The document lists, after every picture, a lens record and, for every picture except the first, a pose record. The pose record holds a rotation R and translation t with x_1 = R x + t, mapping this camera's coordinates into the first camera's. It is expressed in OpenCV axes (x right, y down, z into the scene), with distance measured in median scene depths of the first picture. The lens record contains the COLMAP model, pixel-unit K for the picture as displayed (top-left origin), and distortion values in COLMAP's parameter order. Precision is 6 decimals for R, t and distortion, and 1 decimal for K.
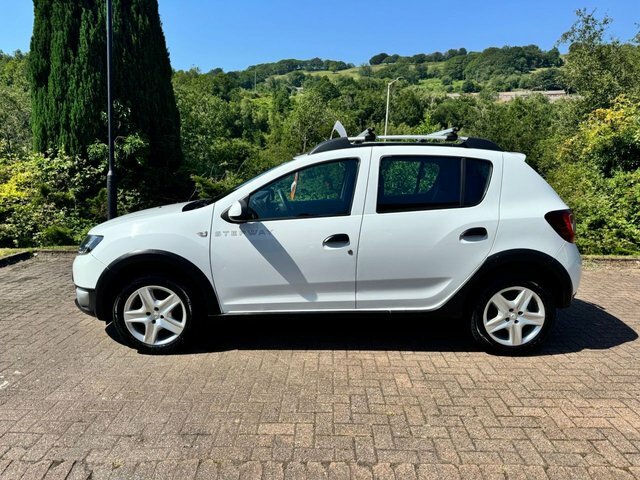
lens RADIAL K [[455.4, 0, 315.4], [0, 455.4, 241.8], [0, 0, 1]] dist [-0.003832, -0.001383]
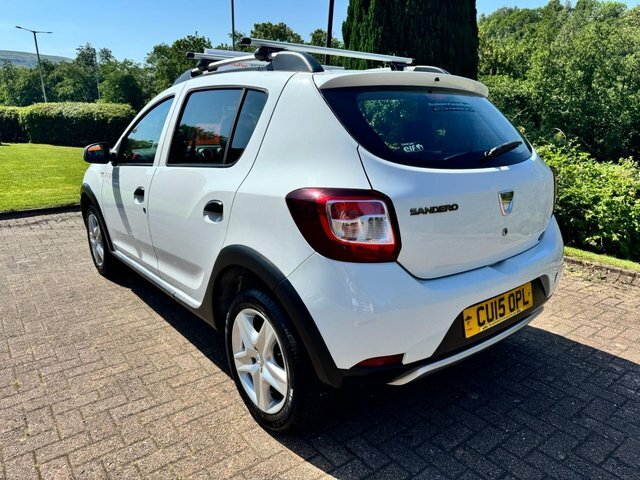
lens RADIAL K [[455.4, 0, 315.4], [0, 455.4, 241.8], [0, 0, 1]] dist [-0.003832, -0.001383]
pose [[0.626679, 0.193359, -0.754907, 0.901598], [-0.125875, 0.981123, 0.146807, -0.082133], [0.769044, 0.003023, 0.639189, 0.687281]]
